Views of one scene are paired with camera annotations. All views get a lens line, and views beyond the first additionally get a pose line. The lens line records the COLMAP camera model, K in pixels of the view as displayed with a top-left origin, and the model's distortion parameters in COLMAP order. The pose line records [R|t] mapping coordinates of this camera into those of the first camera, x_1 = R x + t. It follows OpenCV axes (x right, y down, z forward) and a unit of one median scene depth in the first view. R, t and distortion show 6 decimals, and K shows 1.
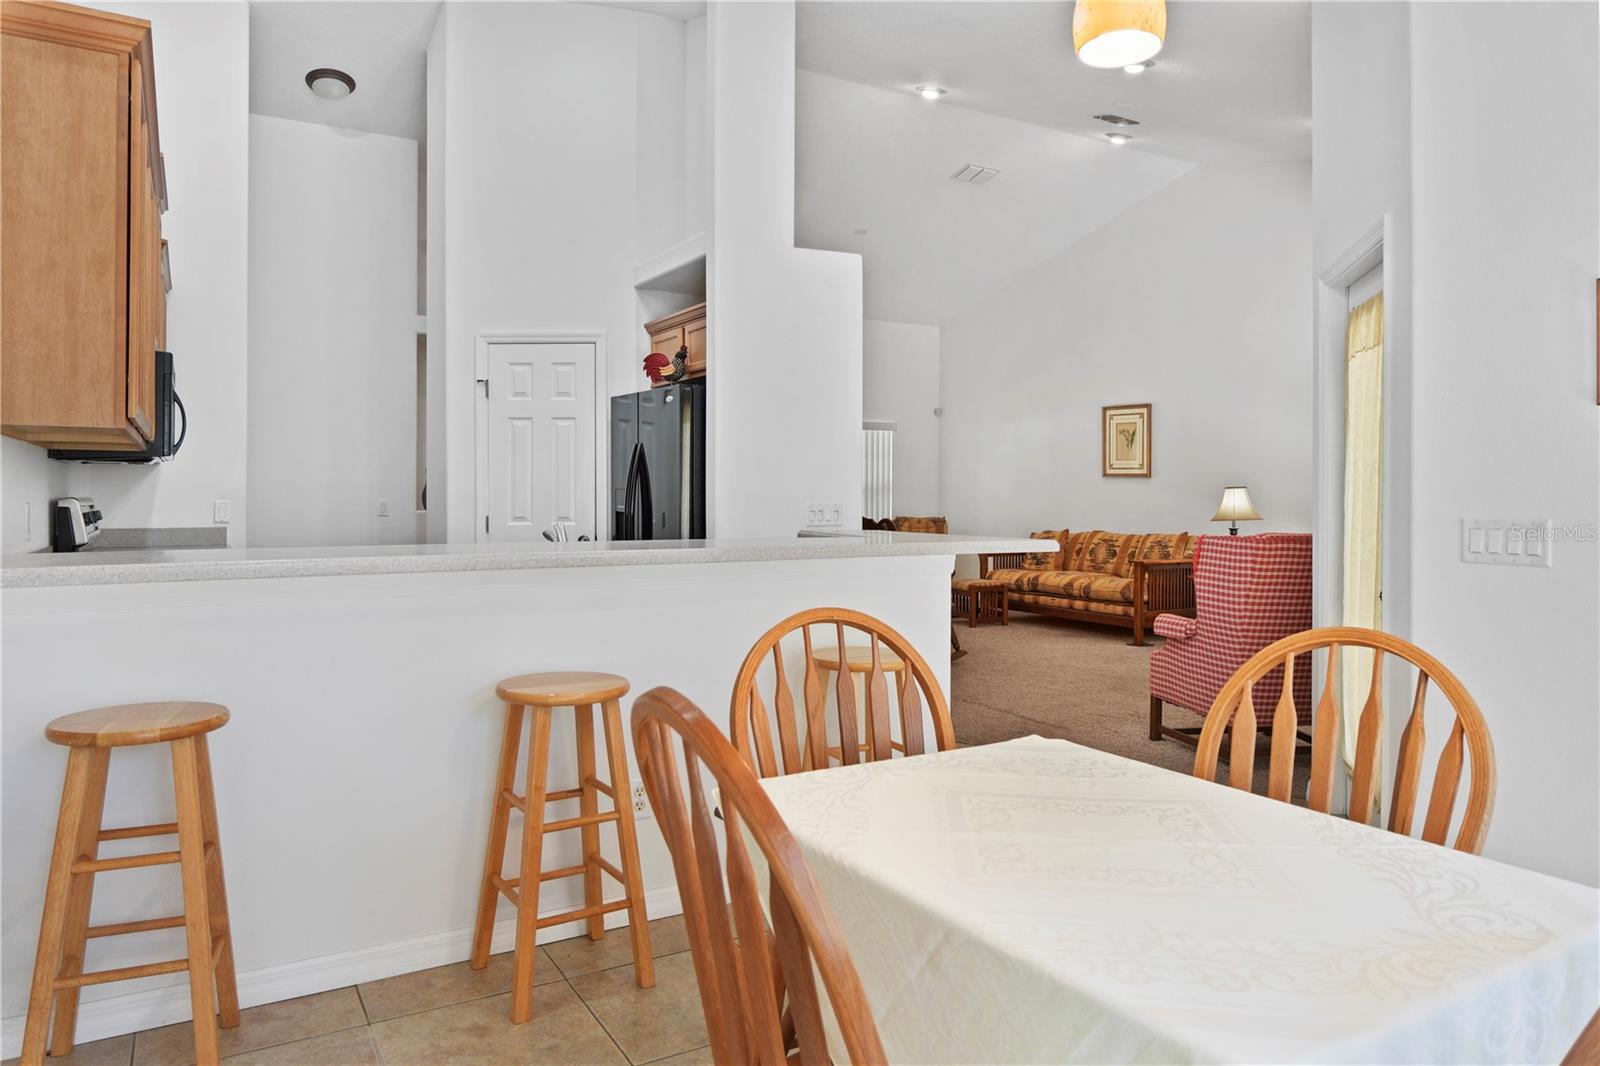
lens RADIAL K [[1044.4, 0, 798.6], [0, 1044.4, 497.6], [0, 0, 1]] dist [-0.000601, 0.002190]
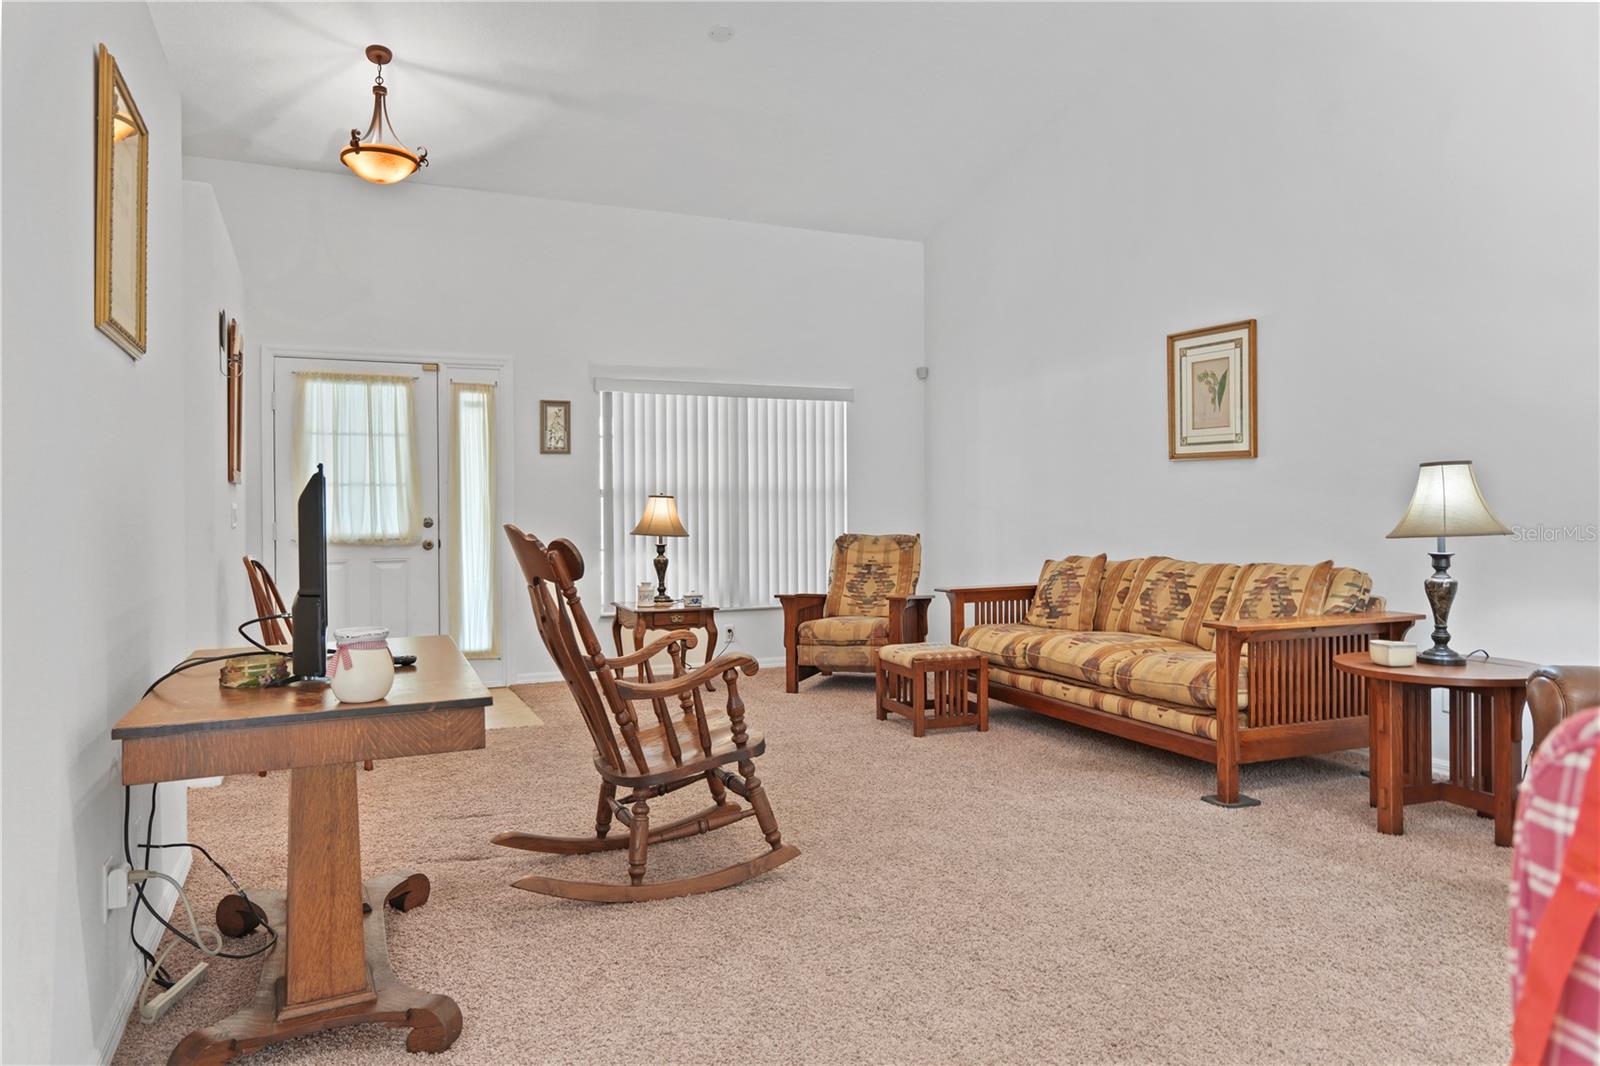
lens RADIAL K [[1044.4, 0, 798.0], [0, 1044.4, 516.0], [0, 0, 1]] dist [-0.000601, 0.002190]
pose [[0.994330, -0.010564, -0.105808, 0.163291], [0.010538, 0.999944, -0.000811, 0.009074], [0.105810, -0.000308, 0.994386, 0.452771]]
